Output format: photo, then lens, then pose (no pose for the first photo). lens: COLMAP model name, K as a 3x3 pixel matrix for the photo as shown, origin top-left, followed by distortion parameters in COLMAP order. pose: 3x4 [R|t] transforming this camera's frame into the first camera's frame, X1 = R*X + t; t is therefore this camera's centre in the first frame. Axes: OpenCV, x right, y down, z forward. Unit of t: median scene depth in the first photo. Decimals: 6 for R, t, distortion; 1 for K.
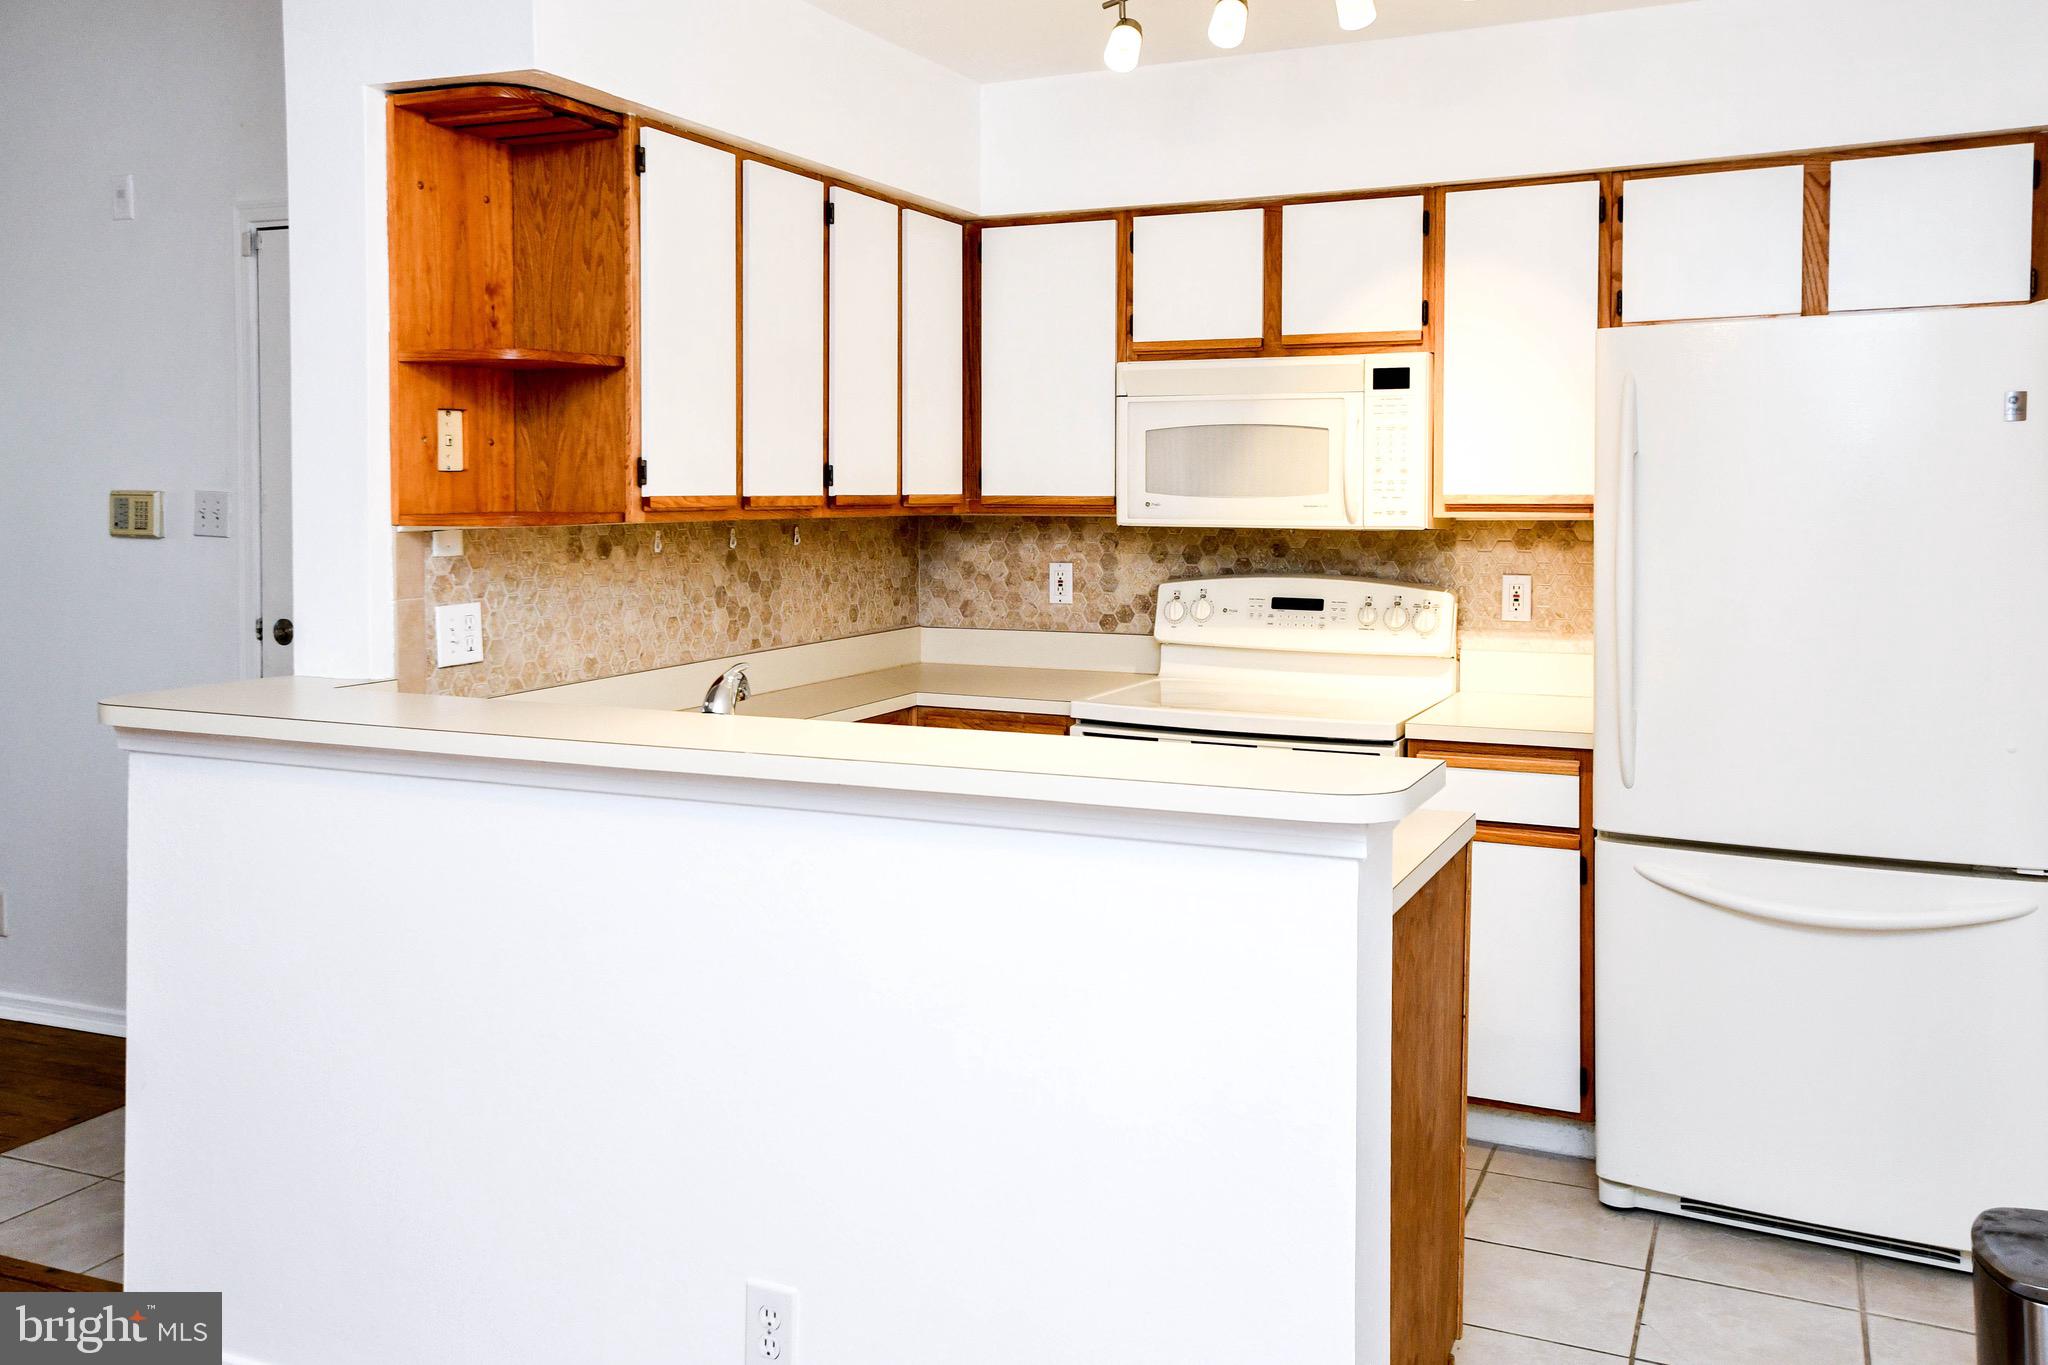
lens RADIAL K [[1702.3, 0, 1026.2], [0, 1702.3, 678.6], [0, 0, 1]] dist [0.039914, 0.044216]
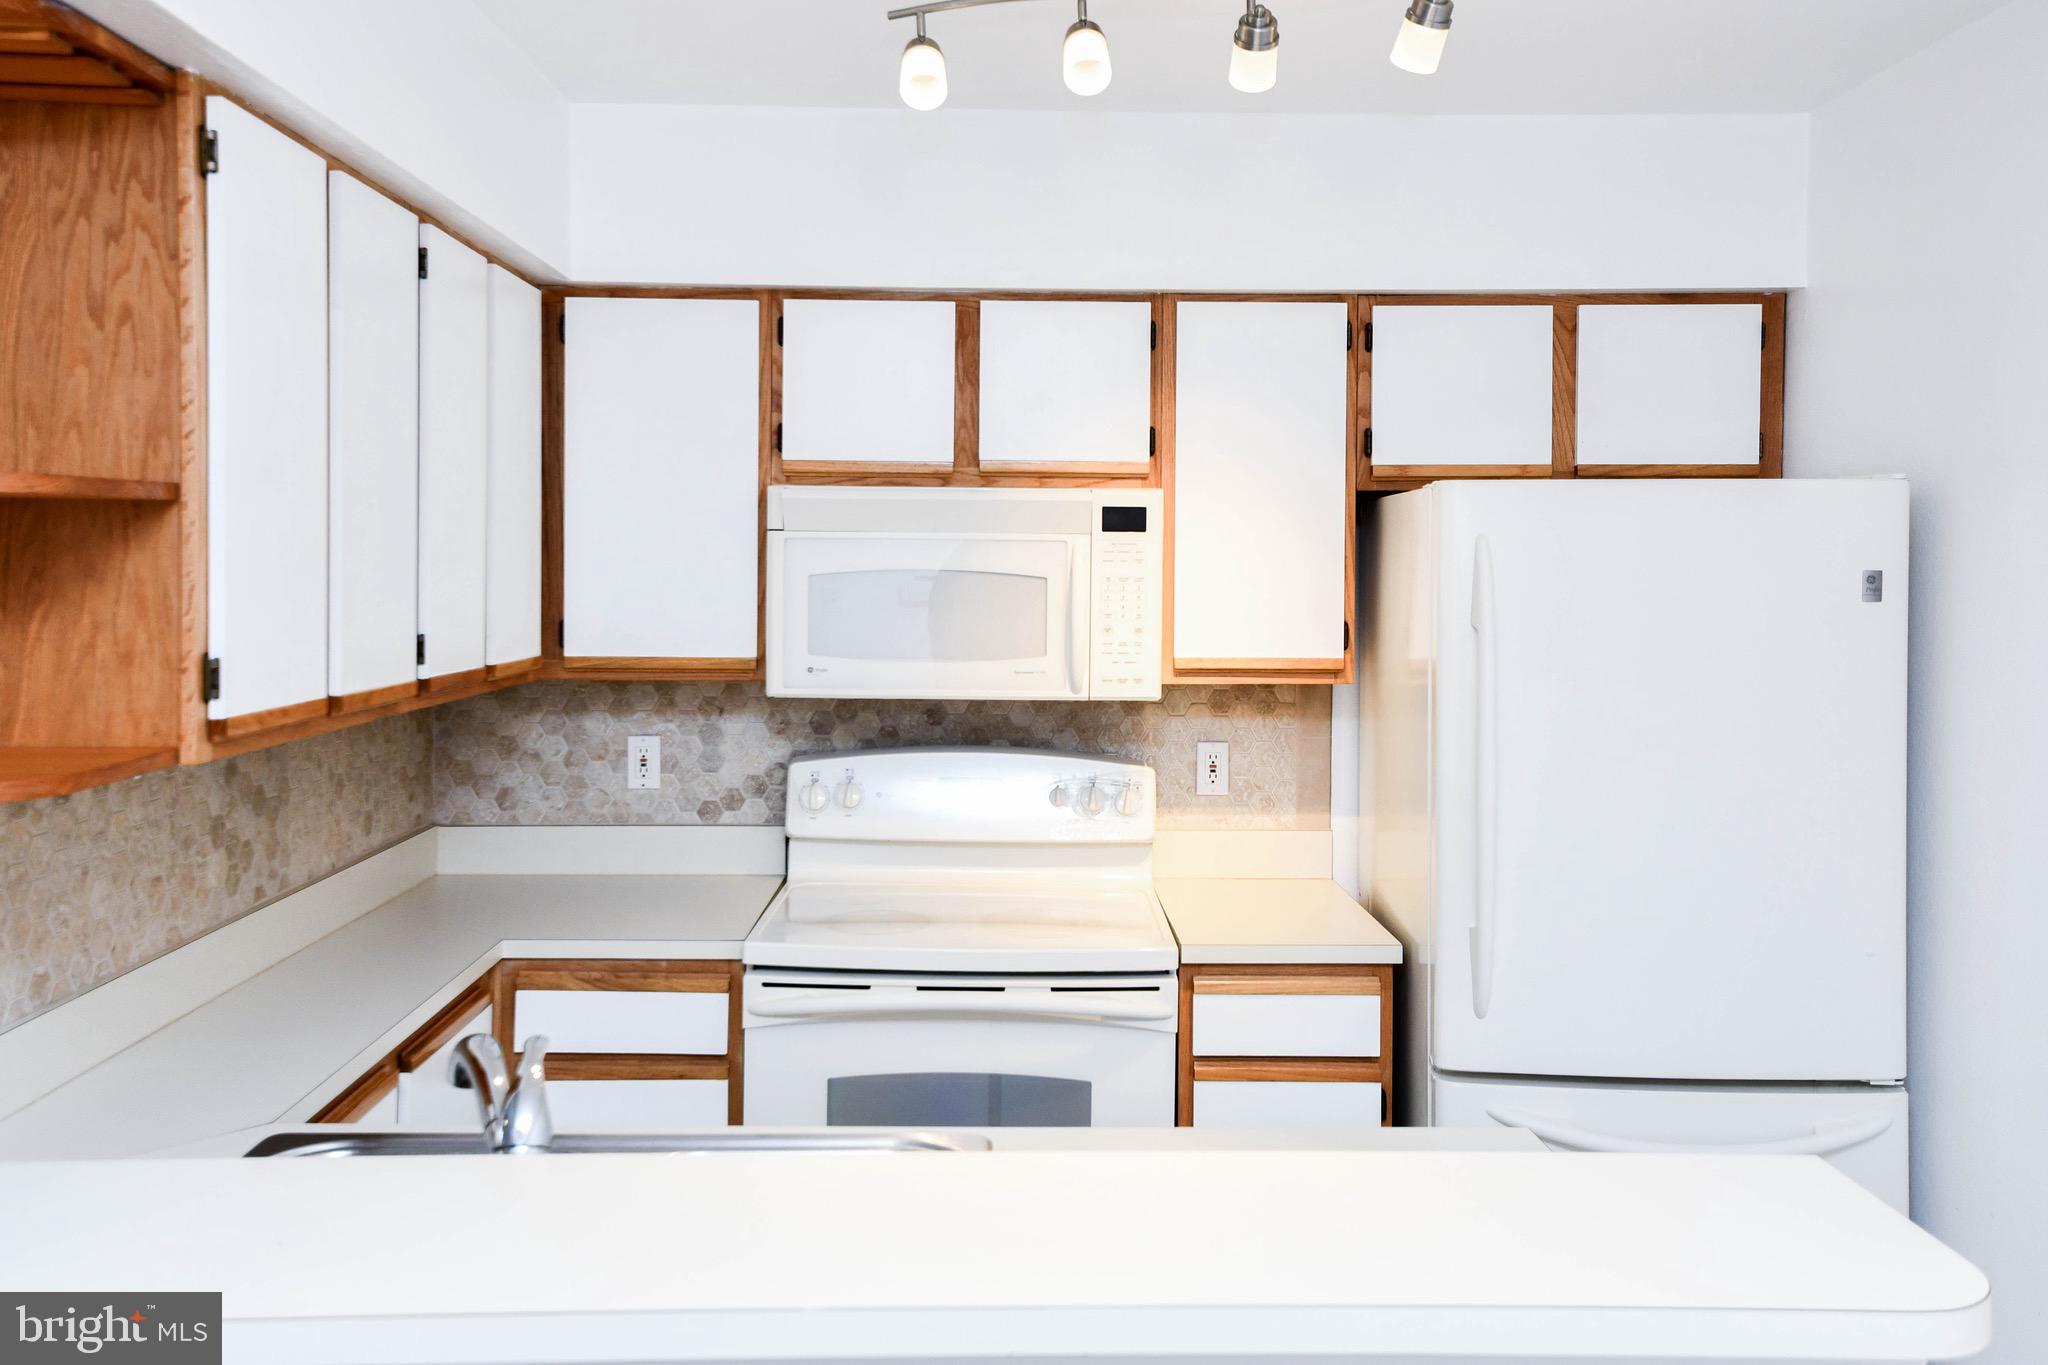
lens RADIAL K [[1702.3, 0, 1018.1], [0, 1702.3, 693.7], [0, 0, 1]] dist [0.039914, 0.044216]
pose [[0.904244, -0.024323, 0.426323, -0.184061], [0.038729, 0.998933, -0.025154, -0.073175], [-0.425257, 0.039256, 0.904221, 0.281892]]
